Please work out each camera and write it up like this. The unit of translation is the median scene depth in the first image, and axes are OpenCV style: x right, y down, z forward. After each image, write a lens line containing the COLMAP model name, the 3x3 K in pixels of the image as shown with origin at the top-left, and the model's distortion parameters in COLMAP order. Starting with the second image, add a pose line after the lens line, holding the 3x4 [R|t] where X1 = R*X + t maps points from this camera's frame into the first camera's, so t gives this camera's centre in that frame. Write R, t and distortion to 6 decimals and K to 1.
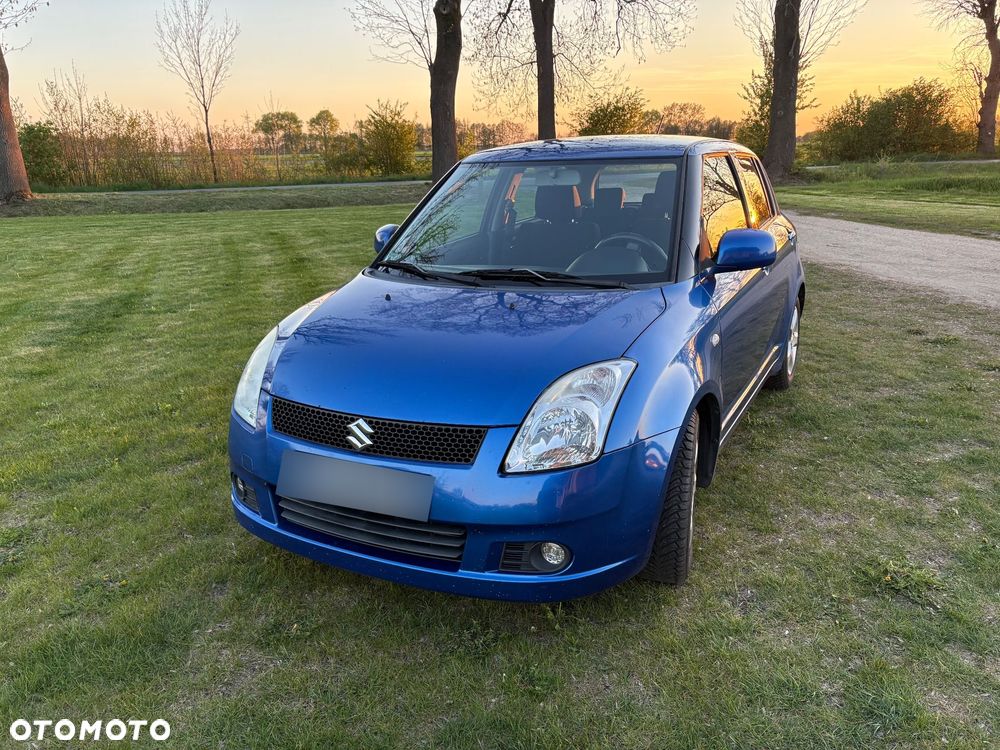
lens RADIAL K [[758.4, 0, 502.6], [0, 758.4, 372.1], [0, 0, 1]] dist [0.043332, -0.042126]
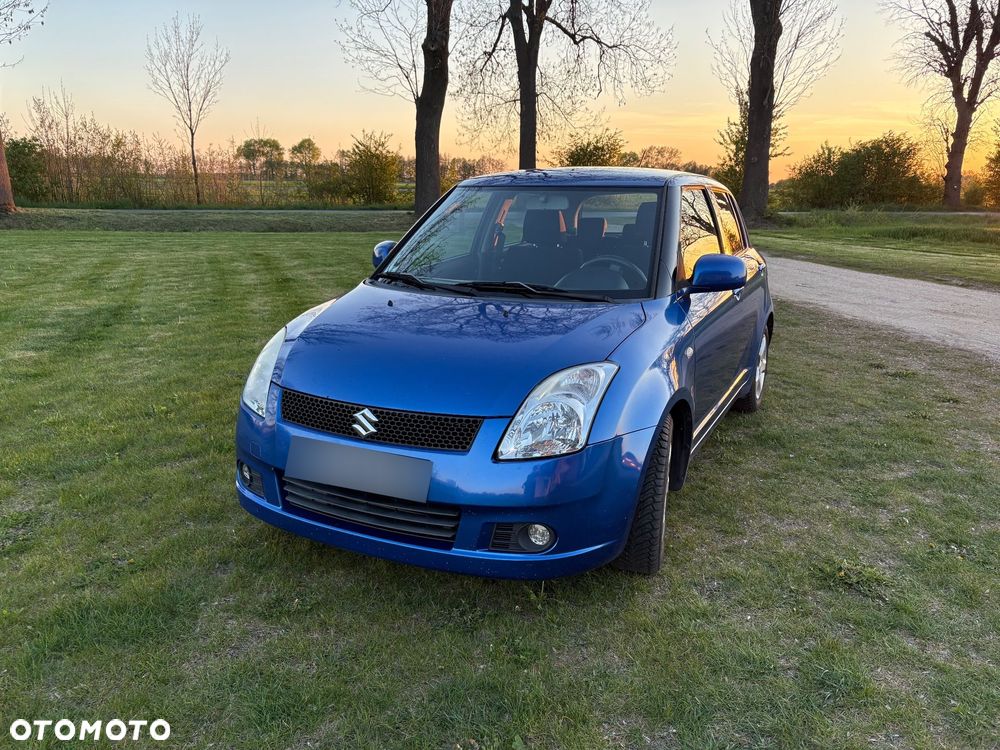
lens RADIAL K [[758.4, 0, 493.1], [0, 758.4, 373.8], [0, 0, 1]] dist [0.043332, -0.042126]
pose [[0.999156, 0.034005, 0.023042, -0.009227], [-0.033038, 0.998608, -0.041107, 0.014777], [-0.024408, 0.040311, 0.998889, -0.028581]]
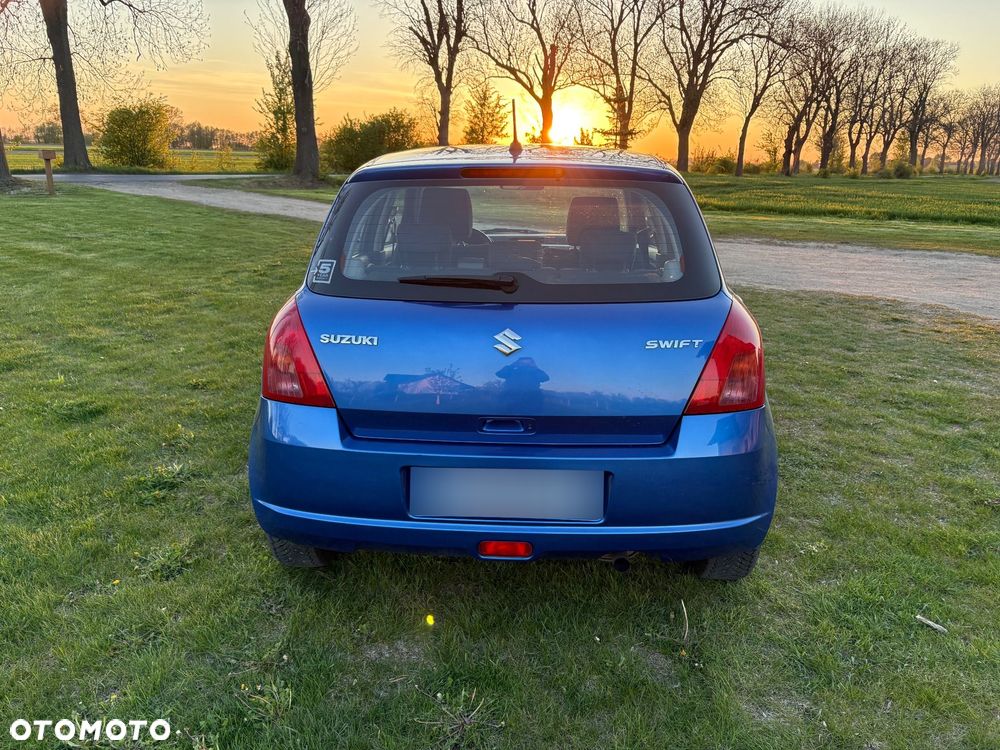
lens RADIAL K [[758.4, 0, 506.0], [0, 758.4, 379.3], [0, 0, 1]] dist [0.043332, -0.042126]
pose [[0.806905, -0.123873, 0.577546, -0.411978], [0.124684, 0.991451, 0.038448, 0.160556], [-0.577371, 0.040987, 0.815452, -0.522255]]
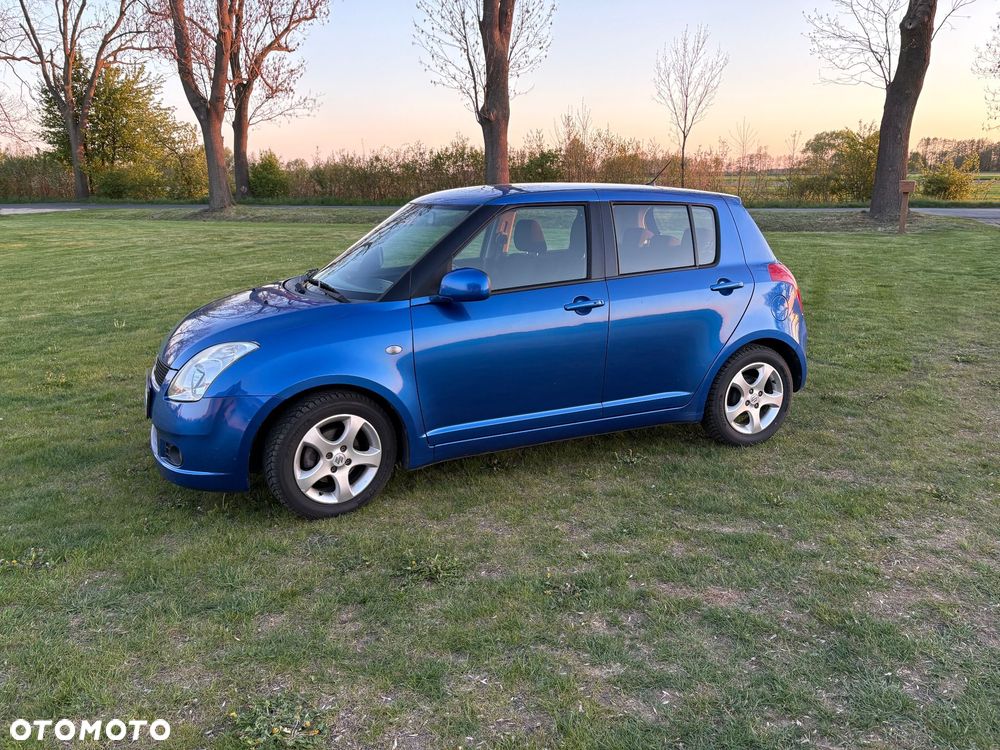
lens RADIAL K [[758.4, 0, 497.2], [0, 758.4, 364.4], [0, 0, 1]] dist [0.043332, -0.042126]
pose [[0.780510, 0.164610, -0.603082, 0.412500], [-0.184517, 0.982391, 0.029339, -0.030702], [0.597292, 0.088379, 0.797140, 0.033017]]
